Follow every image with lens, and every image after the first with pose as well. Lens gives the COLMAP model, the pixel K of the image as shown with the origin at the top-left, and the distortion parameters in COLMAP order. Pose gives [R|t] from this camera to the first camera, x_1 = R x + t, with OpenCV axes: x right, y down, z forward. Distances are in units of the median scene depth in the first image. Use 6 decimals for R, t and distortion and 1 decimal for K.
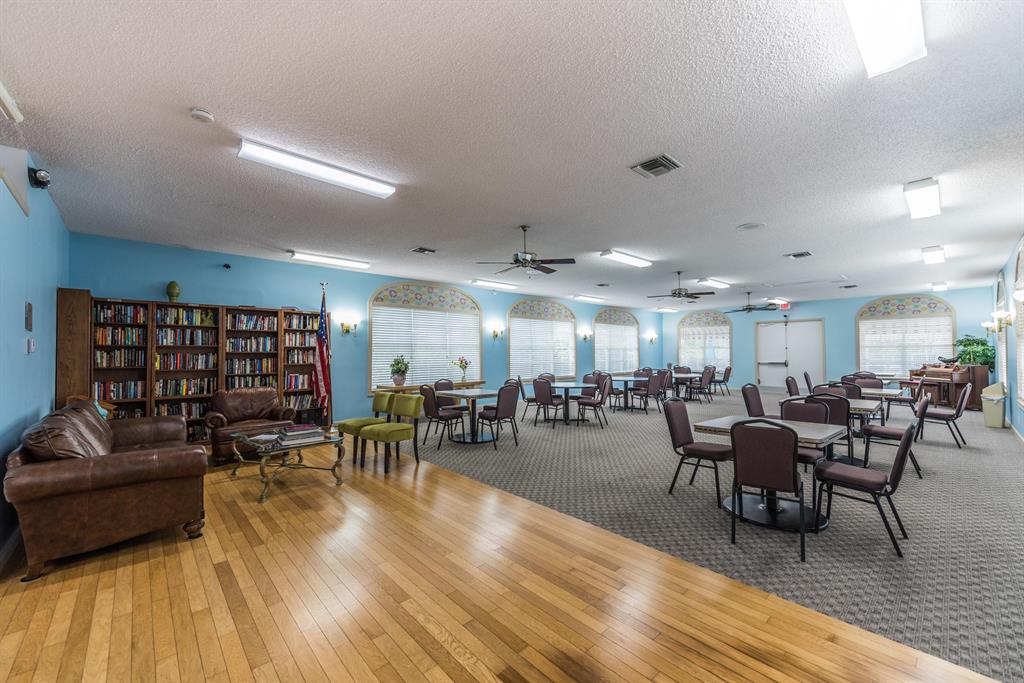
lens RADIAL K [[399.4, 0, 511.0], [0, 399.4, 342.8], [0, 0, 1]] dist [0.013247, -0.000186]
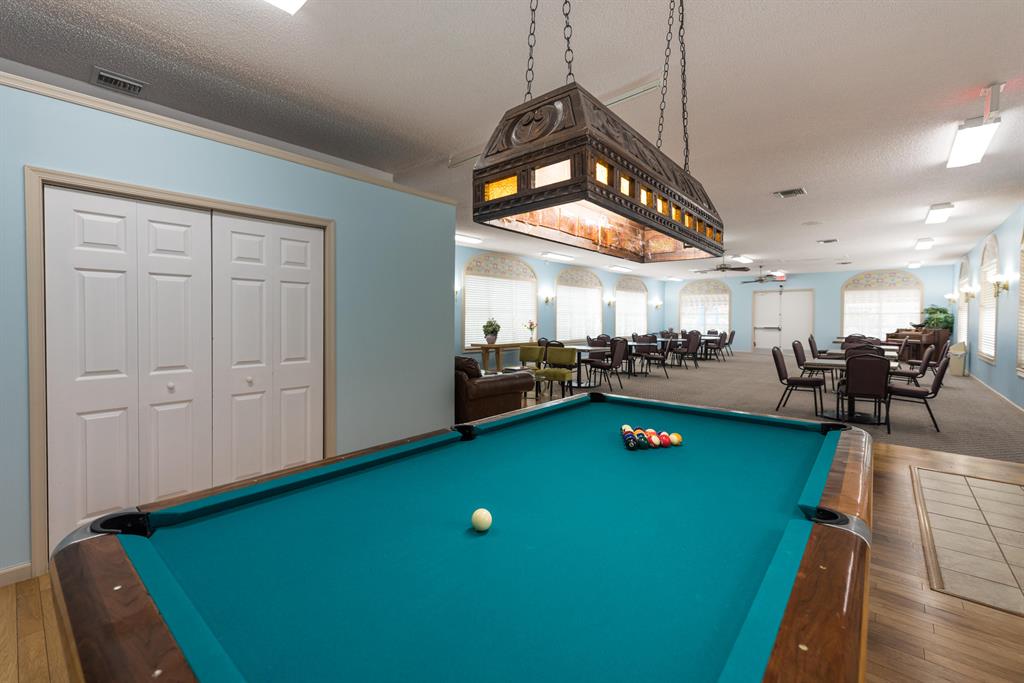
lens RADIAL K [[431.0, 0, 483.4], [0, 431.0, 322.3], [0, 0, 1]] dist [0.004818, 0.000772]
pose [[0.997132, 0.005925, 0.075448, -0.316611], [-0.008389, 0.999440, 0.032382, 0.003039], [-0.075214, -0.032922, 0.996624, -0.194861]]
